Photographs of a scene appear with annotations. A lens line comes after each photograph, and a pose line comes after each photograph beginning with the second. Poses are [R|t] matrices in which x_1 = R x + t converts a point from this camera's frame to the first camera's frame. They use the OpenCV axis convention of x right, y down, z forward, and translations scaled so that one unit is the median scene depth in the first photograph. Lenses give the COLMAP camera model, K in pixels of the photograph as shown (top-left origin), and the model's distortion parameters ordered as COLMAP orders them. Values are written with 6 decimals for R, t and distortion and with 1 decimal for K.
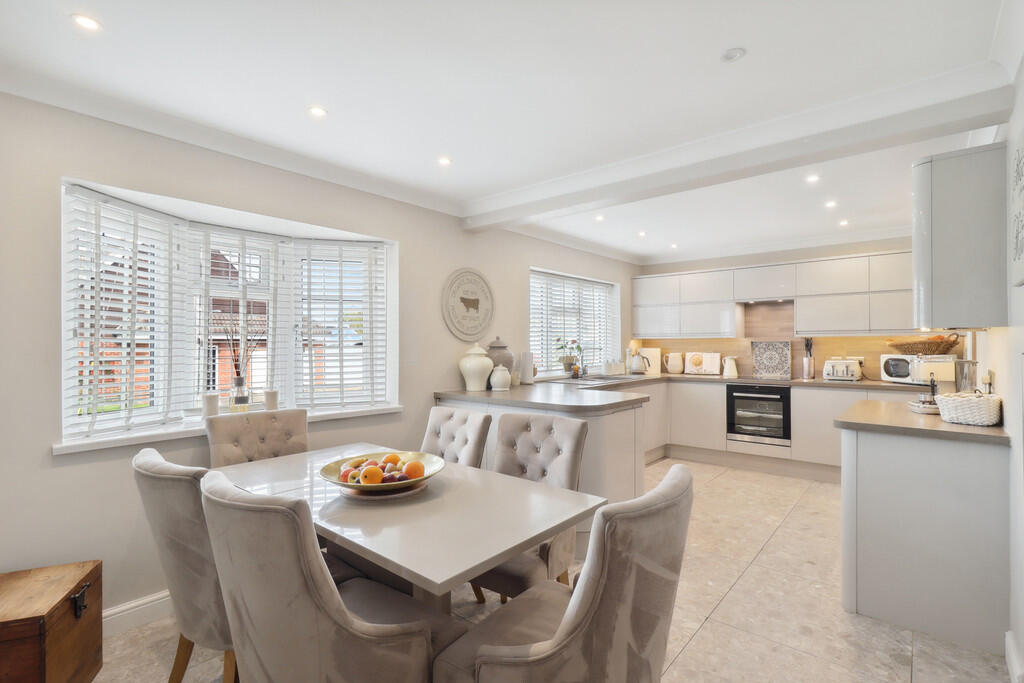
lens RADIAL K [[489.2, 0, 514.8], [0, 489.2, 342.7], [0, 0, 1]] dist [0.003508, 0.001125]
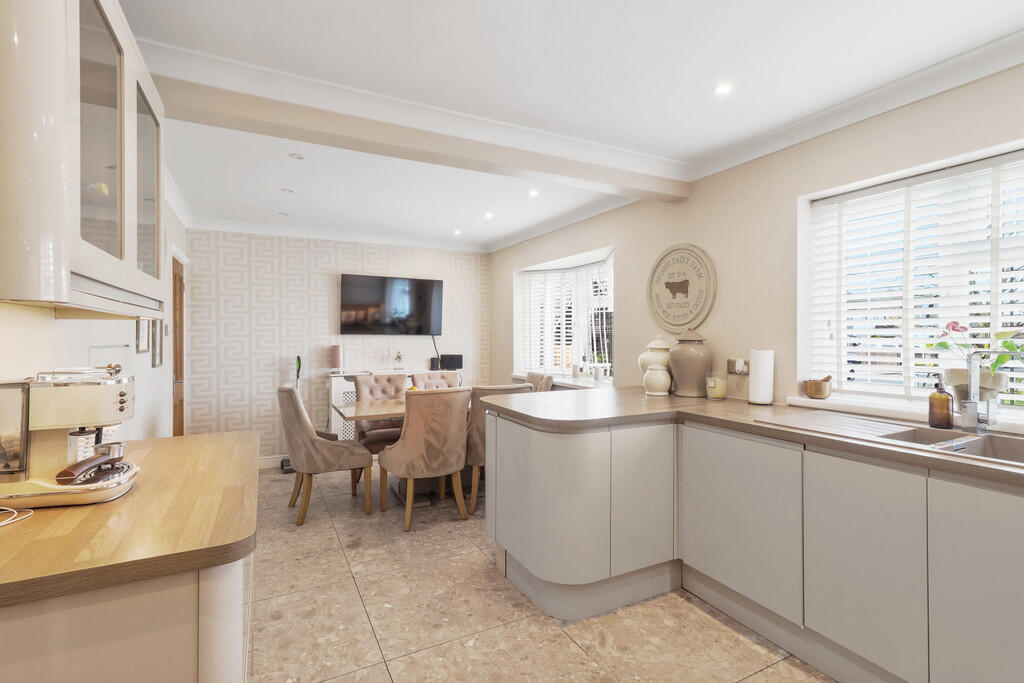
lens RADIAL K [[489.2, 0, 515.3], [0, 489.2, 332.9], [0, 0, 1]] dist [0.003508, 0.001125]
pose [[-0.384925, -0.007520, -0.922917, 0.652857], [-0.002798, 0.999972, -0.006980, 0.002582], [0.922944, -0.000104, -0.384935, 0.896346]]
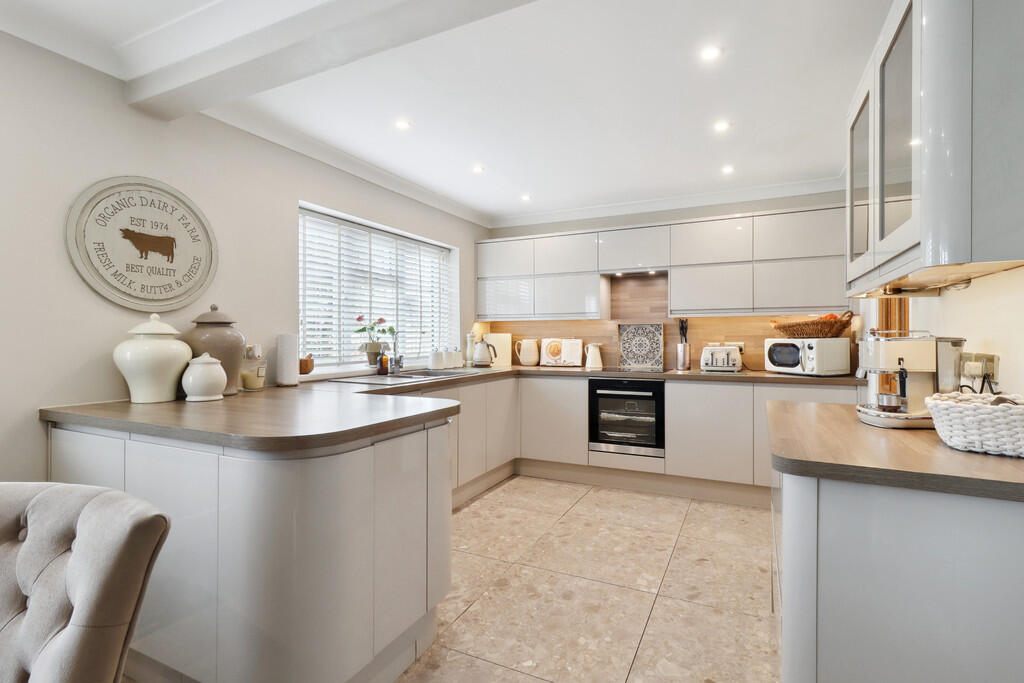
lens RADIAL K [[489.2, 0, 515.9], [0, 489.2, 338.5], [0, 0, 1]] dist [0.003508, 0.001125]
pose [[0.970047, 0.000445, 0.242918, 0.146066], [-0.001651, 0.999987, 0.004761, 0.019959], [-0.242913, -0.005019, 0.970035, 0.306100]]
